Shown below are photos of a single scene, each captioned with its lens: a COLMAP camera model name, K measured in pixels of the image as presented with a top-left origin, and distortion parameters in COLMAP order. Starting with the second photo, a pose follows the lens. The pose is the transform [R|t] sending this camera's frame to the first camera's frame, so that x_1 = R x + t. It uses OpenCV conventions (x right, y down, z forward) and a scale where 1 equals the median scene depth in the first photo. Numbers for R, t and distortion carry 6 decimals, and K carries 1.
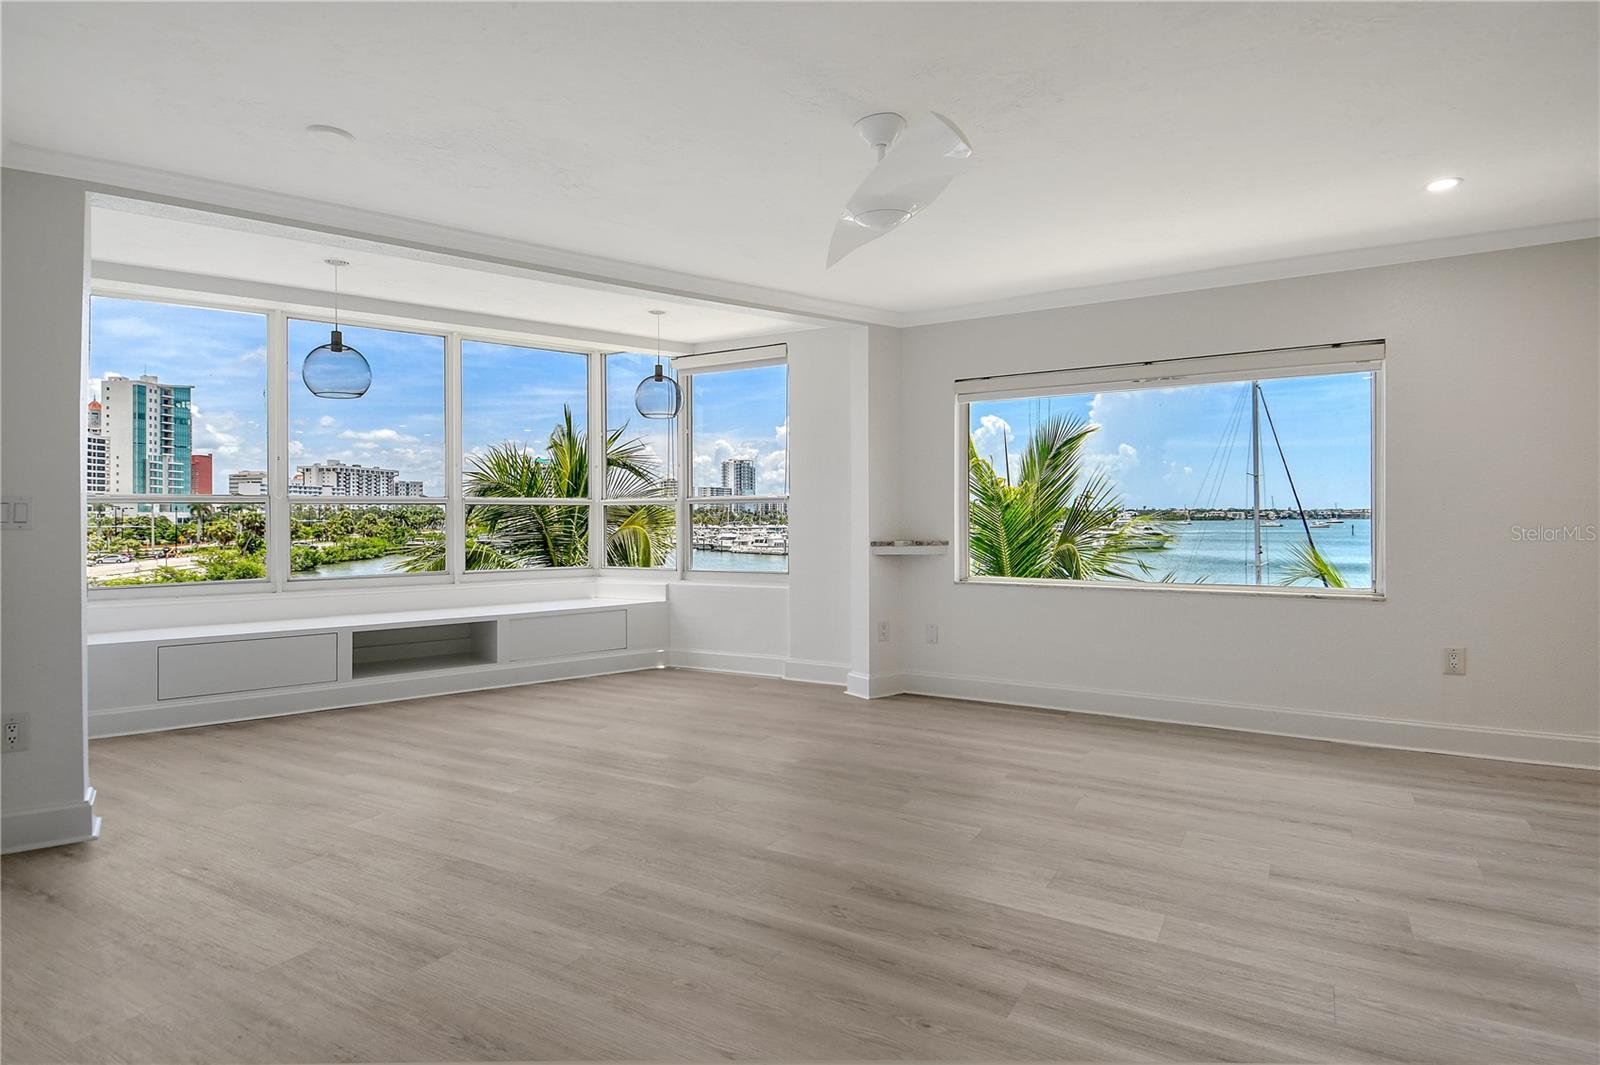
lens RADIAL K [[803.2, 0, 803.6], [0, 803.2, 516.1], [0, 0, 1]] dist [0.079643, -0.069672]
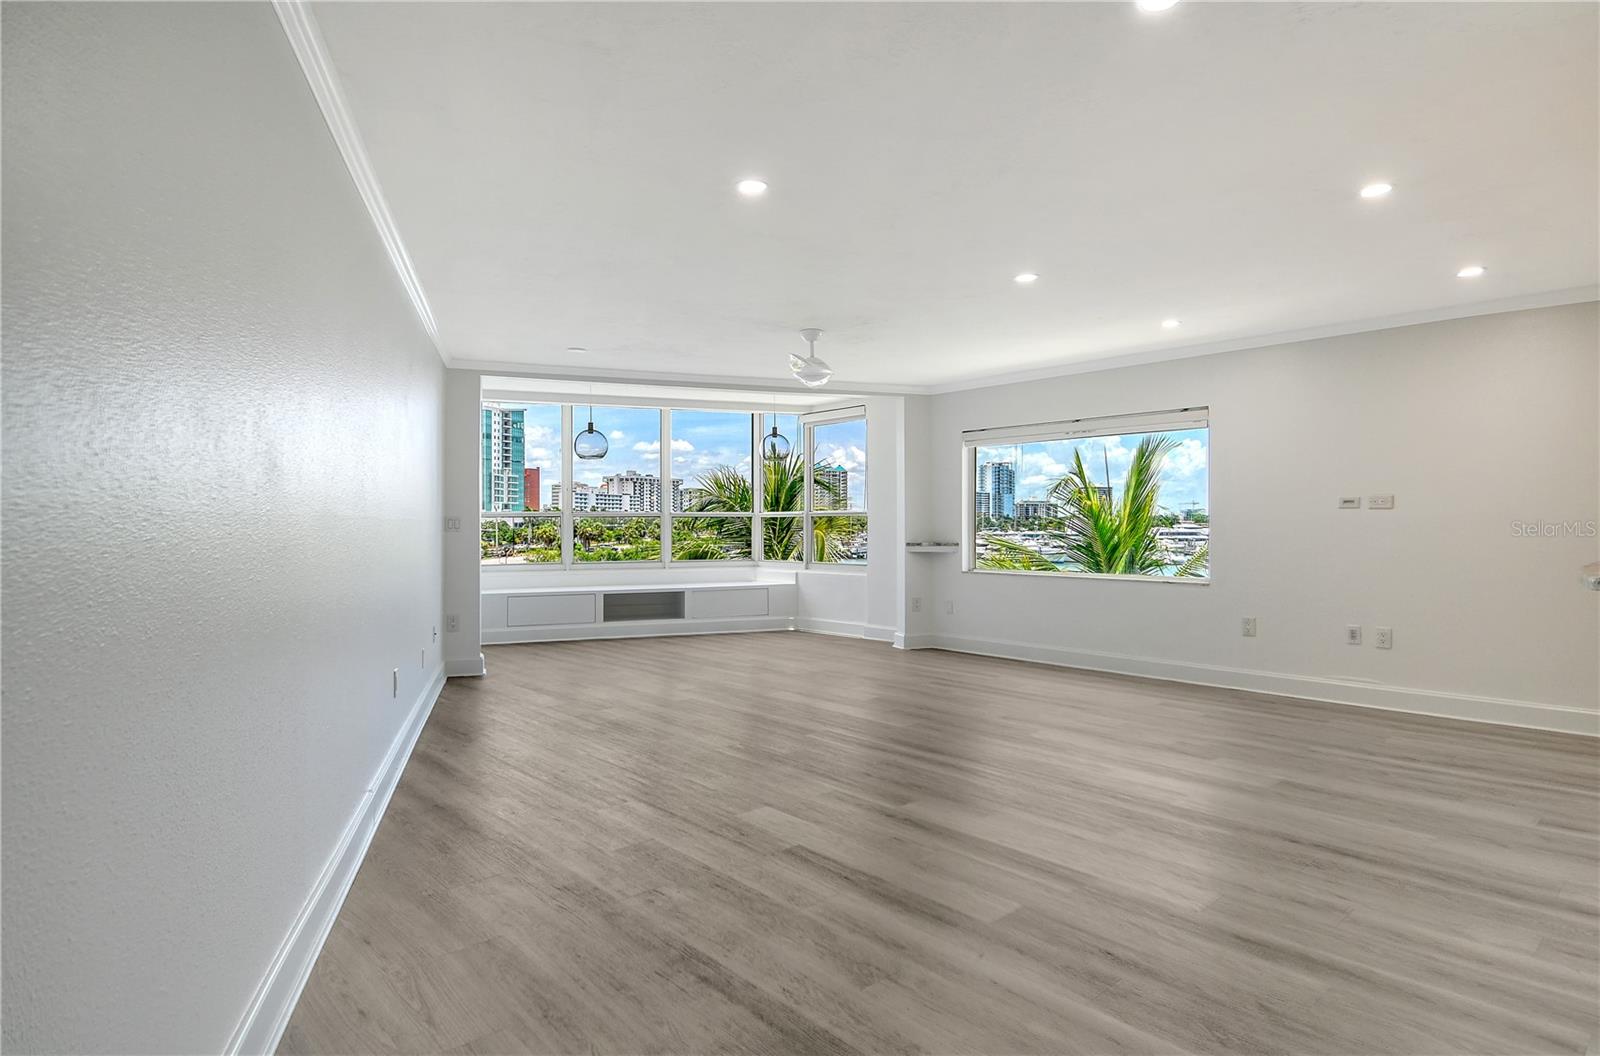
lens RADIAL K [[843.5, 0, 801.0], [0, 843.5, 522.6], [0, 0, 1]] dist [0.000313, -0.000026]
pose [[0.948090, 0.001570, -0.317997, 0.113117], [-0.001180, 0.999998, 0.001420, -0.002121], [0.317999, -0.000971, 0.948091, -0.150893]]
